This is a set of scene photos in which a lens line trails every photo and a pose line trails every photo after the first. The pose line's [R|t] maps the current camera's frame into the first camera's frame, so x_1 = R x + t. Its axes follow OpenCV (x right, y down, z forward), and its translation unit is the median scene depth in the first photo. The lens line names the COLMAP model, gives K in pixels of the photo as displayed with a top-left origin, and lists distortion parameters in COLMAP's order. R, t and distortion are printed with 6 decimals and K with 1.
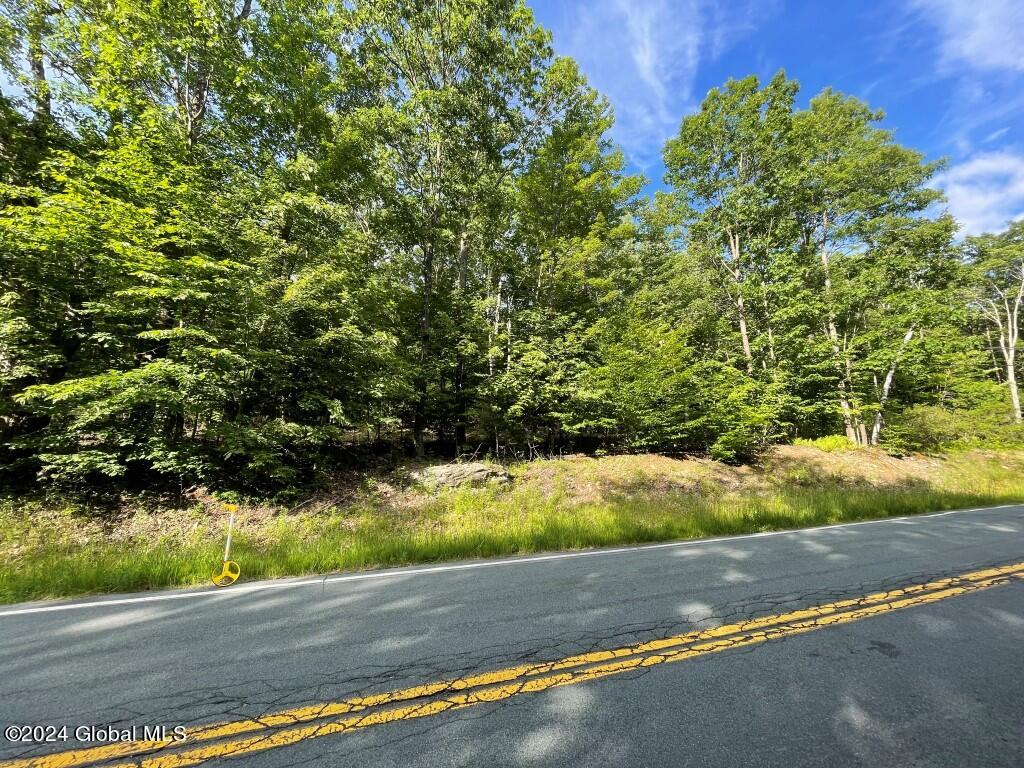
lens RADIAL K [[412.5, 0, 511.2], [0, 412.5, 384.2], [0, 0, 1]] dist [-0.003975, -0.000022]
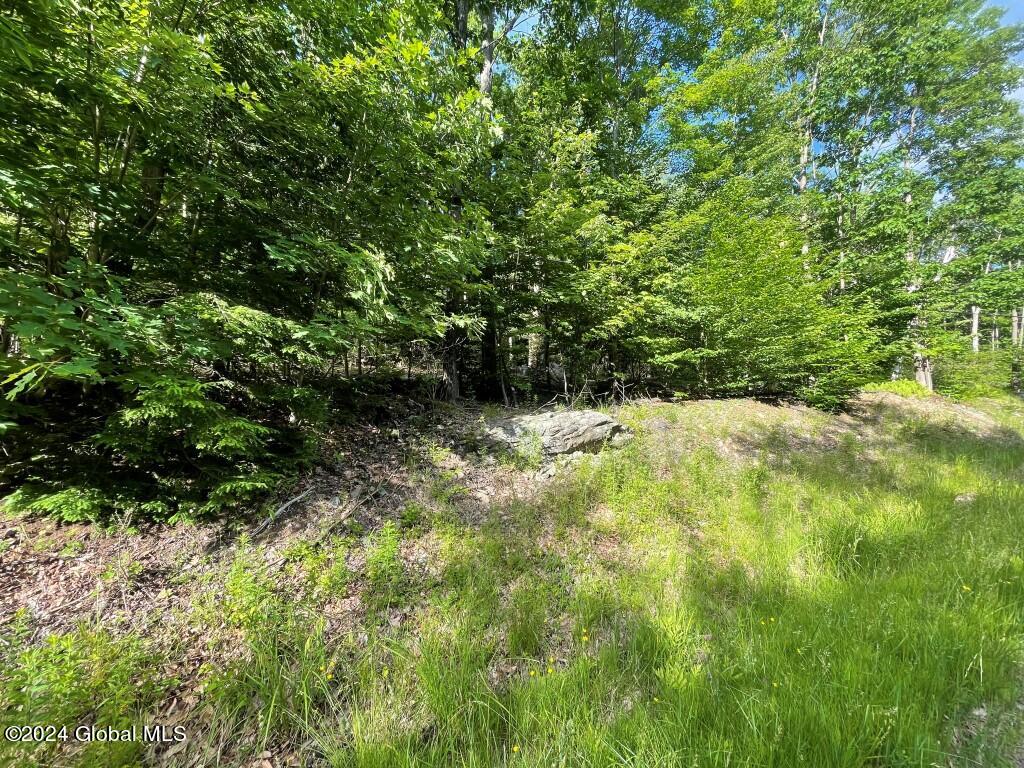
lens RADIAL K [[412.5, 0, 513.0], [0, 412.5, 384.4], [0, 0, 1]] dist [-0.003975, -0.000022]
pose [[0.984630, 0.012991, 0.174171, -0.309730], [-0.035062, 0.991632, 0.124248, 0.095855], [-0.171099, -0.128445, 0.976845, 0.502482]]
